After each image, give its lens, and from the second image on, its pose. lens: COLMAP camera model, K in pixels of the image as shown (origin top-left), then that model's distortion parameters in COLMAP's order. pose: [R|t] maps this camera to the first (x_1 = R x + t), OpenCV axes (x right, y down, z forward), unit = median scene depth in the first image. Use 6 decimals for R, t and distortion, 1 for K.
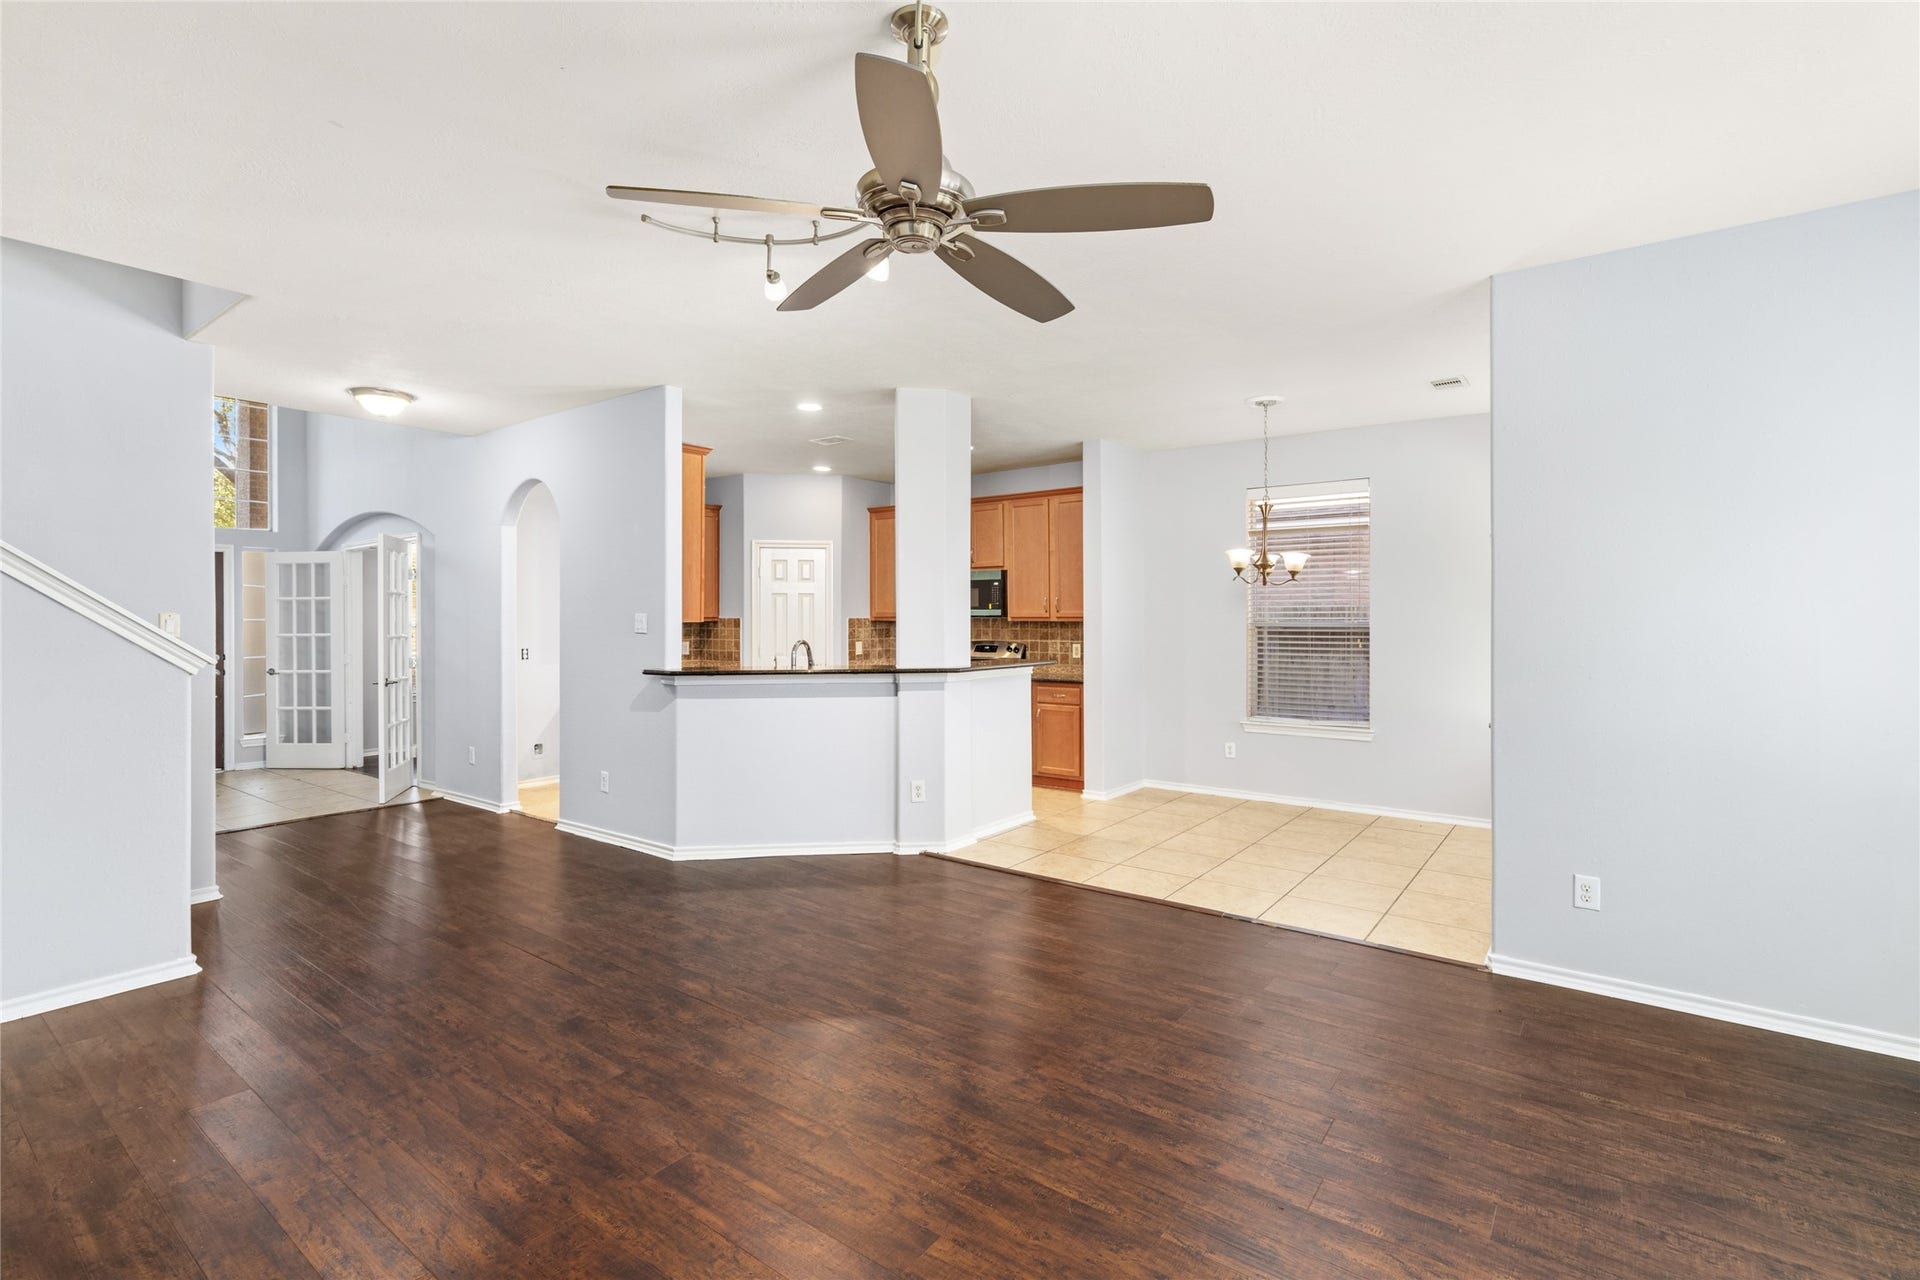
lens RADIAL K [[885.0, 0, 947.4], [0, 885.0, 625.5], [0, 0, 1]] dist [-0.000640, 0.003492]
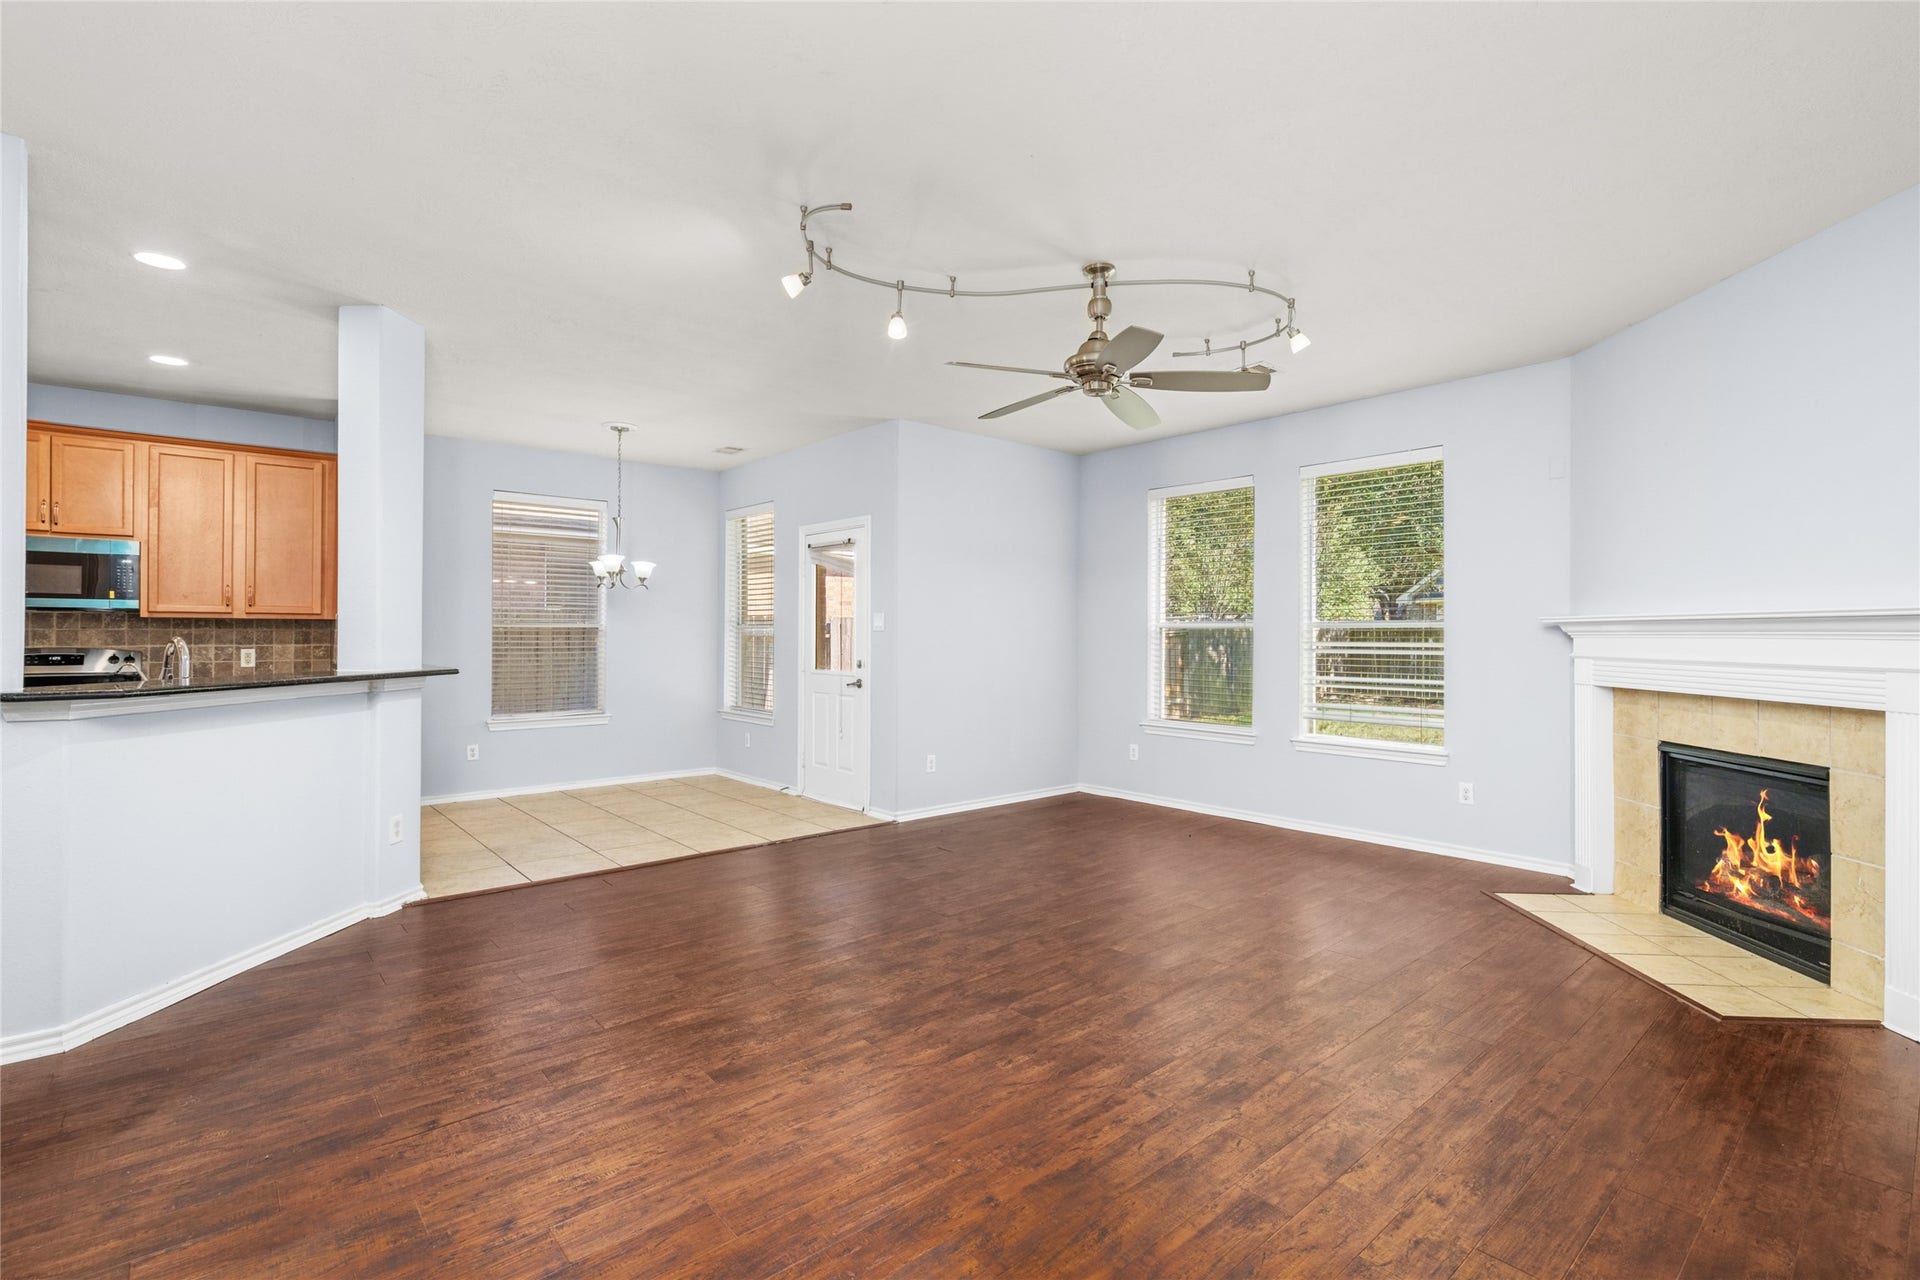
lens RADIAL K [[885.0, 0, 960.7], [0, 885.0, 632.3], [0, 0, 1]] dist [-0.000640, 0.003492]
pose [[0.198213, 0.003470, 0.980153, -0.570511], [0.006598, 0.999966, -0.004875, 0.016776], [-0.980137, 0.007433, 0.198184, 0.290056]]
